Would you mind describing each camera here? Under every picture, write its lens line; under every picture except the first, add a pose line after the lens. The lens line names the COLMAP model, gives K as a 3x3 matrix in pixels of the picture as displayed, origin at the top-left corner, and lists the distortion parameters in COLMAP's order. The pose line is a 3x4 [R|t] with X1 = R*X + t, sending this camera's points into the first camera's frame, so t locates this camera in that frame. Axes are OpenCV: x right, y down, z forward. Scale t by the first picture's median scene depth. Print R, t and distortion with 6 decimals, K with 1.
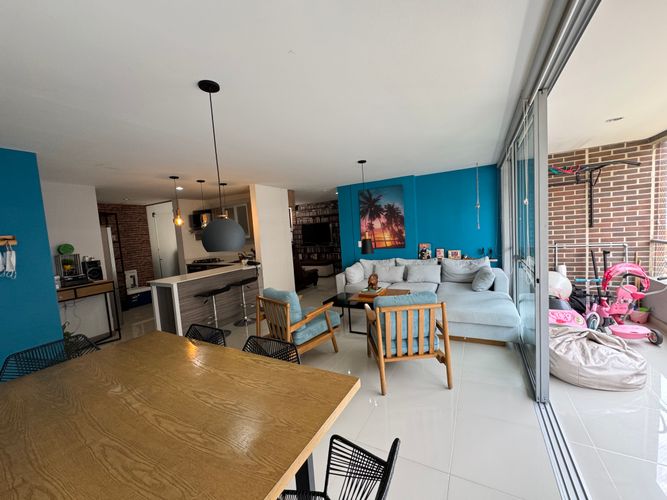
lens RADIAL K [[264.8, 0, 332.8], [0, 264.8, 249.9], [0, 0, 1]] dist [-0.000384, -0.000035]
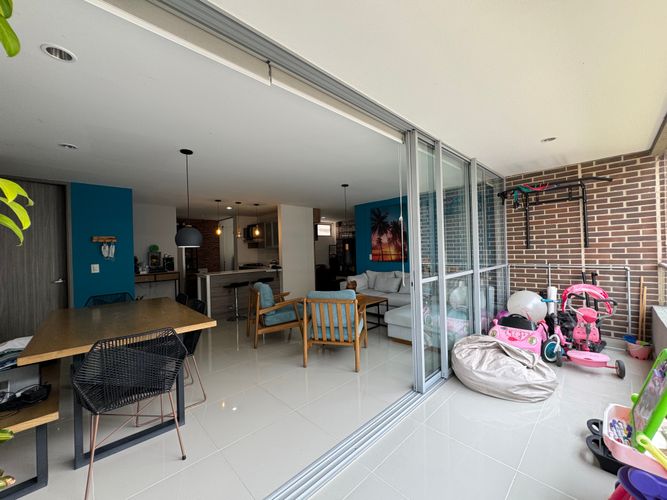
lens RADIAL K [[264.8, 0, 333.3], [0, 264.8, 249.8], [0, 0, 1]] dist [-0.000384, -0.000035]
pose [[0.952776, 0.040701, -0.300934, 0.418532], [-0.059718, 0.996739, -0.054263, 0.025750], [0.297744, 0.069672, 0.952100, -0.134436]]
